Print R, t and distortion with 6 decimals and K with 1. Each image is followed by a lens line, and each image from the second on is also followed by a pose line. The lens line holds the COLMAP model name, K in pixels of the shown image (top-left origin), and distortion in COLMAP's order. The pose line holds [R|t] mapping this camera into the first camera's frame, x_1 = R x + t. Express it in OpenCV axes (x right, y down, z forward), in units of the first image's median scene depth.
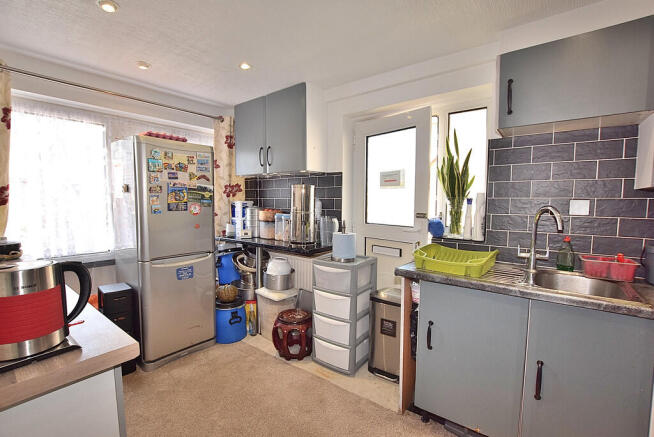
lens RADIAL K [[294.0, 0, 328.6], [0, 294.0, 220.3], [0, 0, 1]] dist [-0.031166, 0.000262]
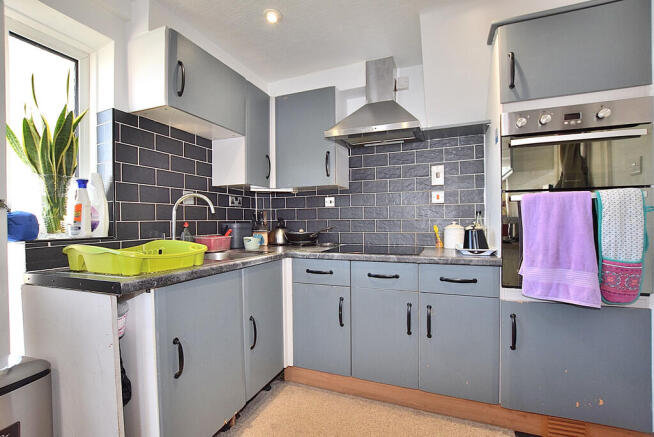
lens RADIAL K [[294.0, 0, 328.6], [0, 294.0, 220.3], [0, 0, 1]] dist [-0.031166, 0.000262]
pose [[-0.281853, -0.007385, 0.959429, -0.336888], [0.067603, 0.997332, 0.027536, 0.041823], [-0.957073, 0.072622, -0.280602, 0.603931]]
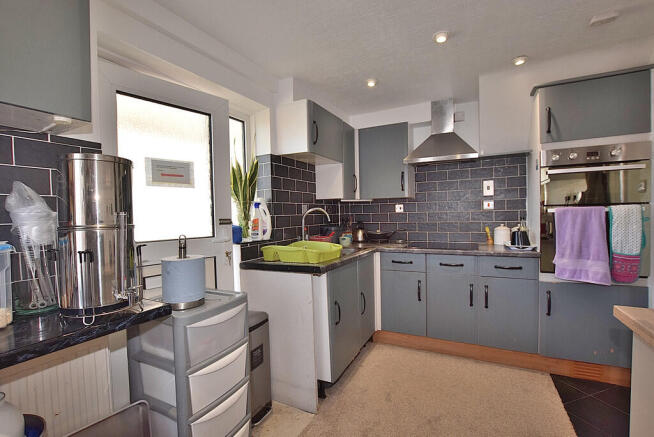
lens RADIAL K [[294.0, 0, 328.6], [0, 294.0, 220.3], [0, 0, 1]] dist [-0.031166, 0.000262]
pose [[-0.190718, -0.027302, 0.981265, -0.620653], [0.082921, 0.995592, 0.043817, -0.033818], [-0.978136, 0.089725, -0.187614, 0.908309]]
